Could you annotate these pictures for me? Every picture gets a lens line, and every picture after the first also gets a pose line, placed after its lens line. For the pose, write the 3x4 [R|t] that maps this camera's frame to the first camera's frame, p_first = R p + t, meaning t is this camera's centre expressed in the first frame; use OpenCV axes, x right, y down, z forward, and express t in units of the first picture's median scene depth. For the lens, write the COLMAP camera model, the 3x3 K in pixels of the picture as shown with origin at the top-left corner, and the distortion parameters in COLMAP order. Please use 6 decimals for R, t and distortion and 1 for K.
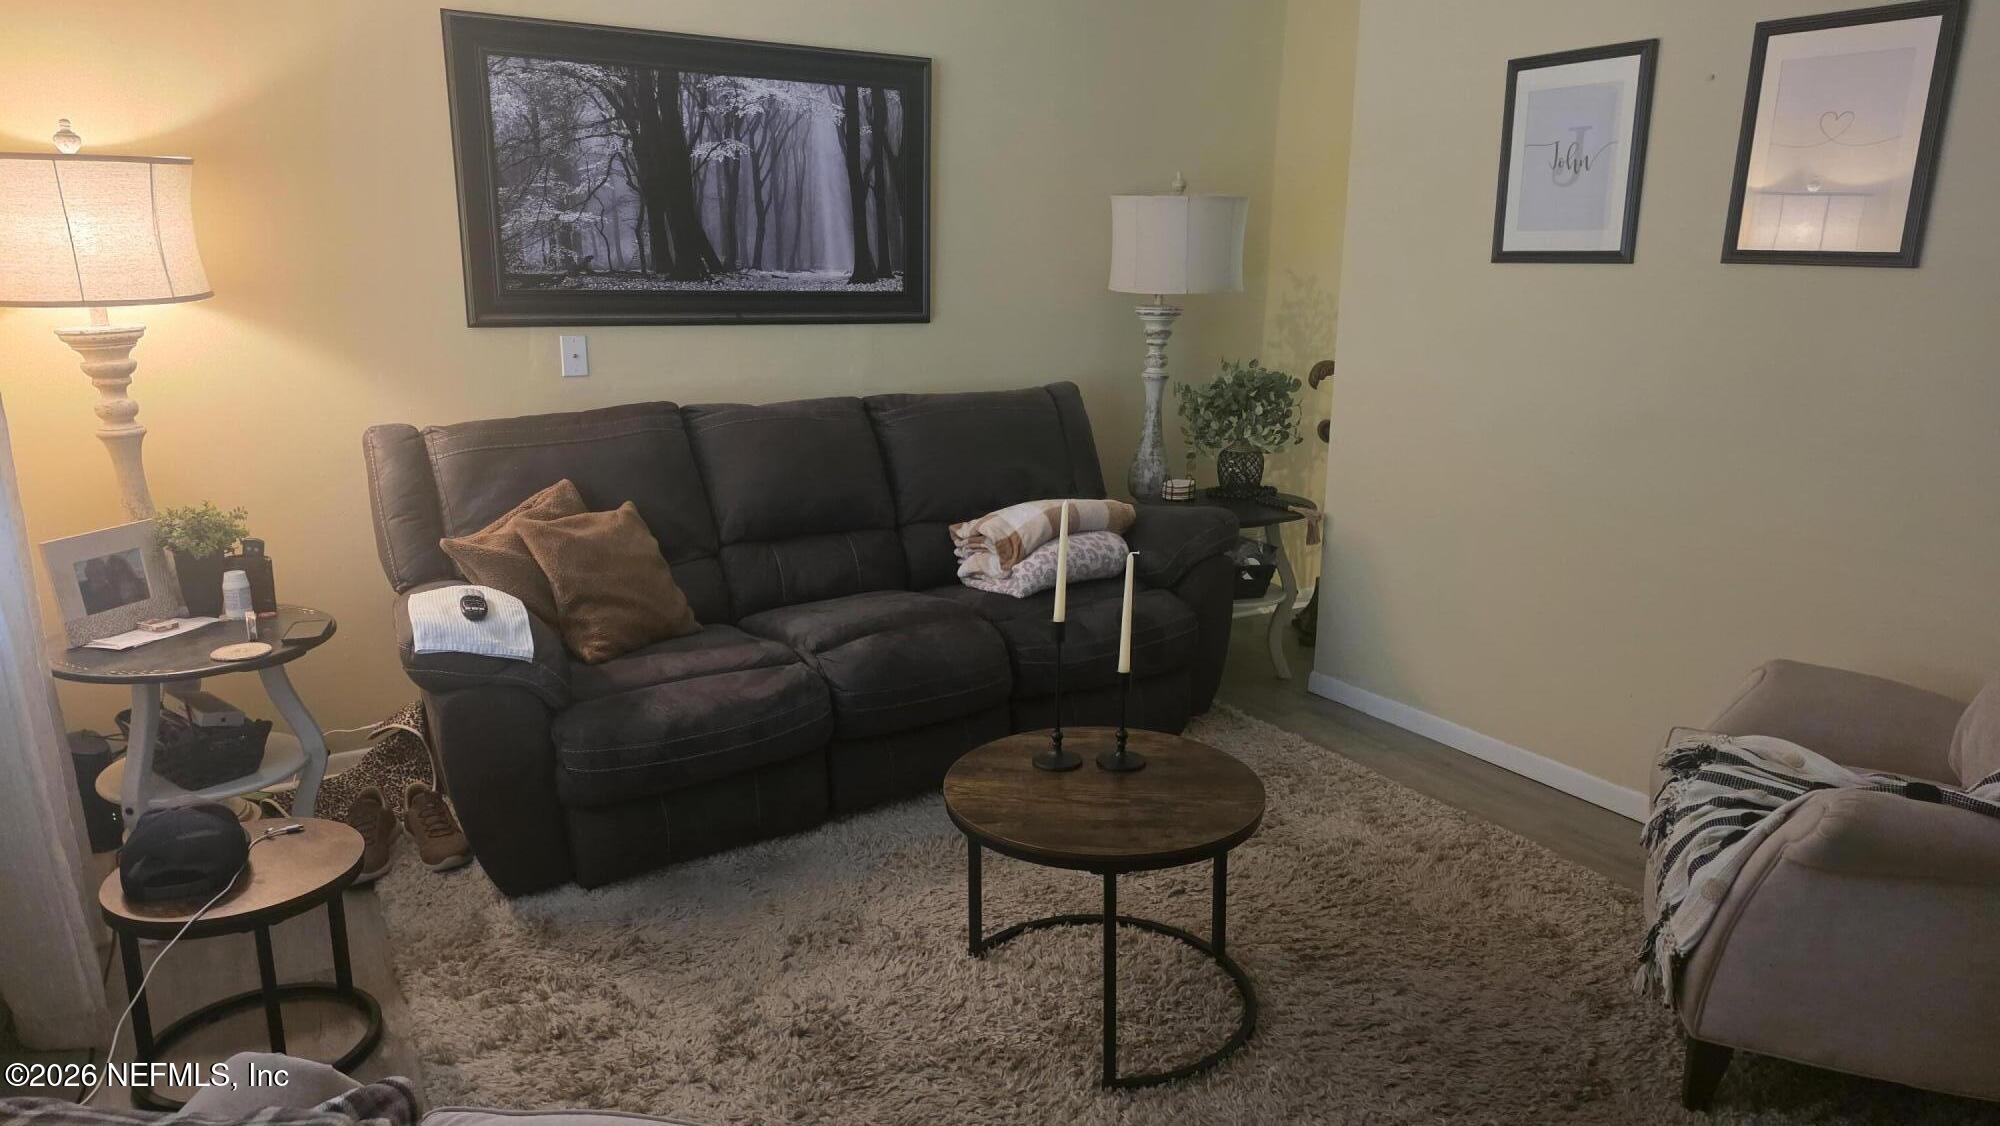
lens RADIAL K [[1254.5, 0, 1000.0], [0, 1254.5, 563.0], [0, 0, 1]] dist [0.040599, -0.070496]
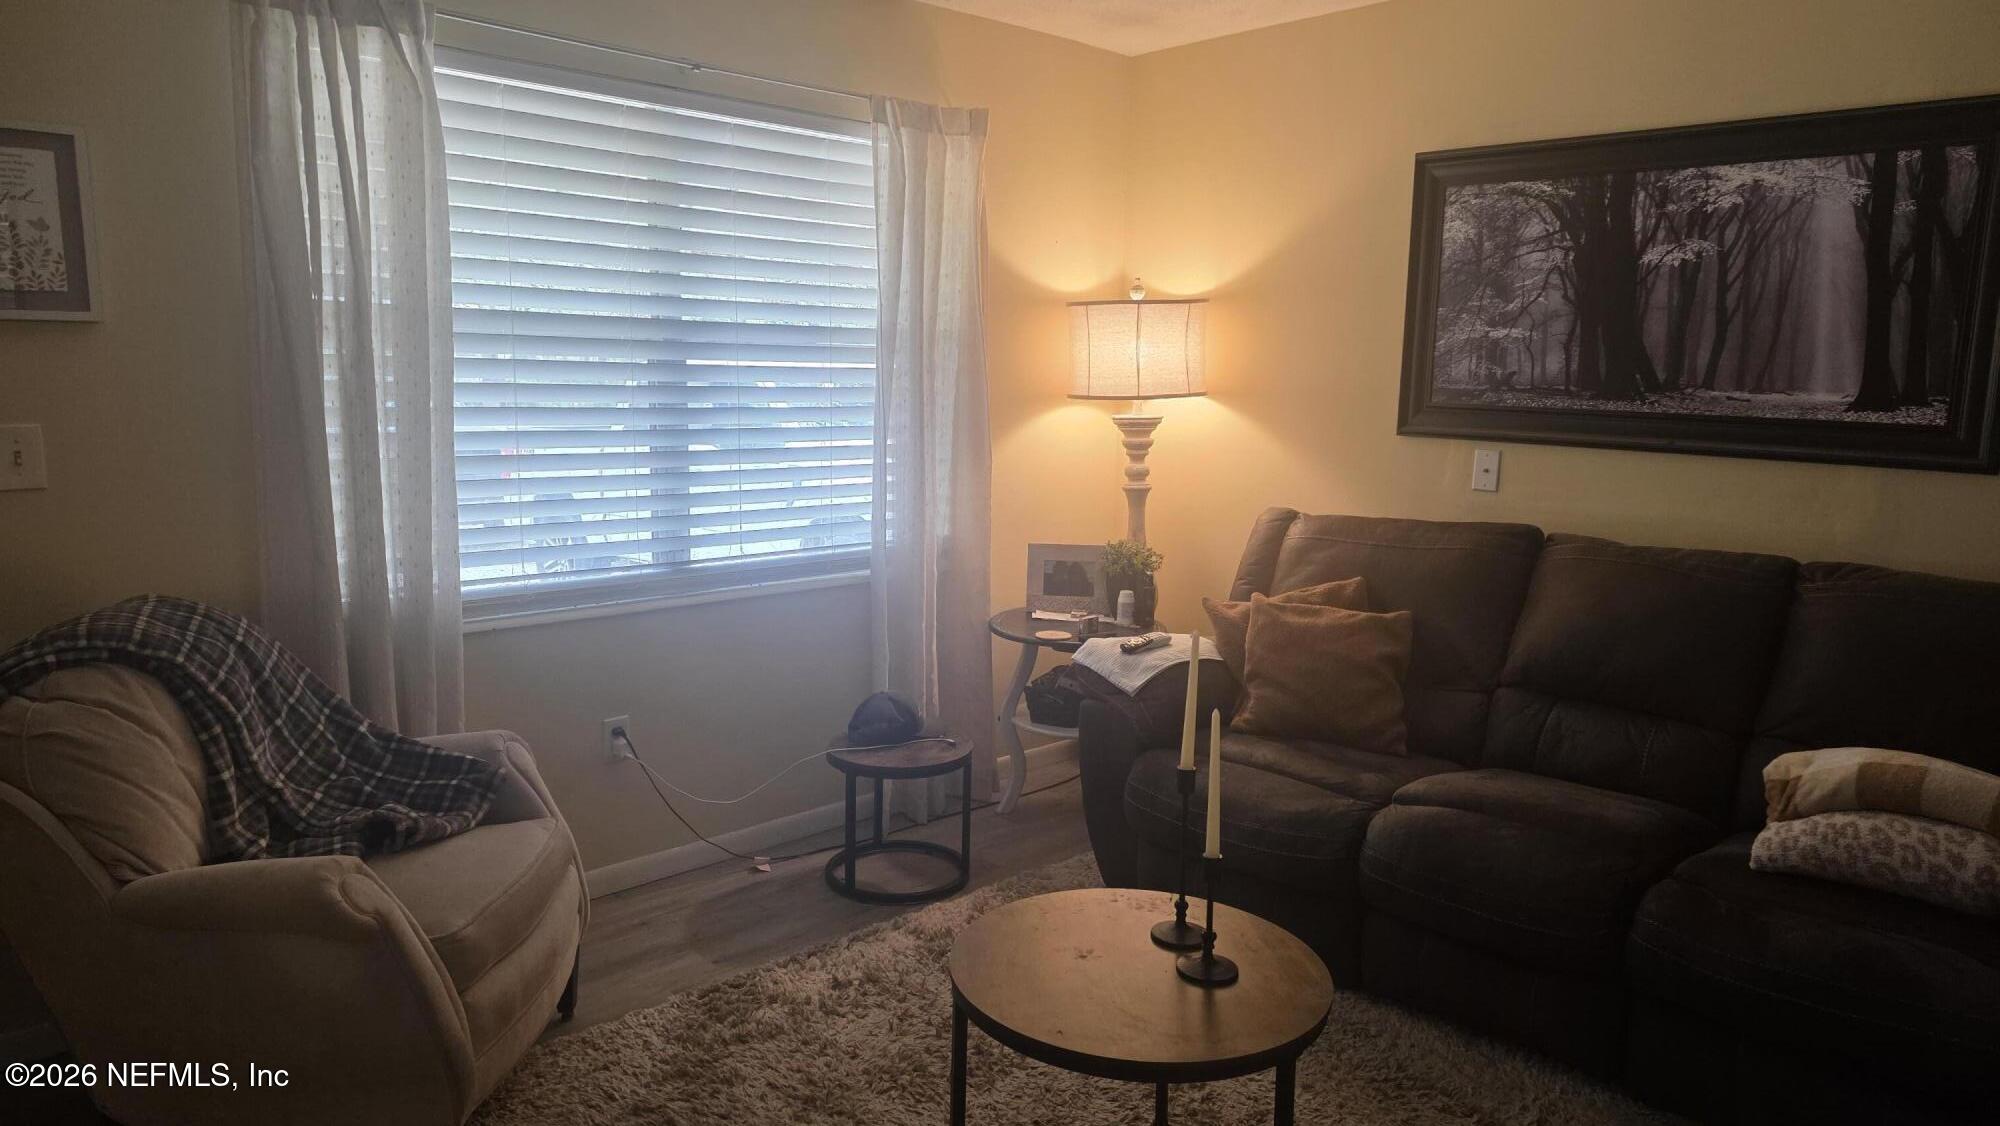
lens RADIAL K [[1242.3, 0, 996.8], [0, 1242.3, 548.3], [0, 0, 1]] dist [0.001249, -0.023179]
pose [[0.240338, 0.143842, -0.959972, 0.515844], [-0.238592, 0.967374, 0.085218, -0.095359], [0.940910, 0.208561, 0.266816, 0.386009]]
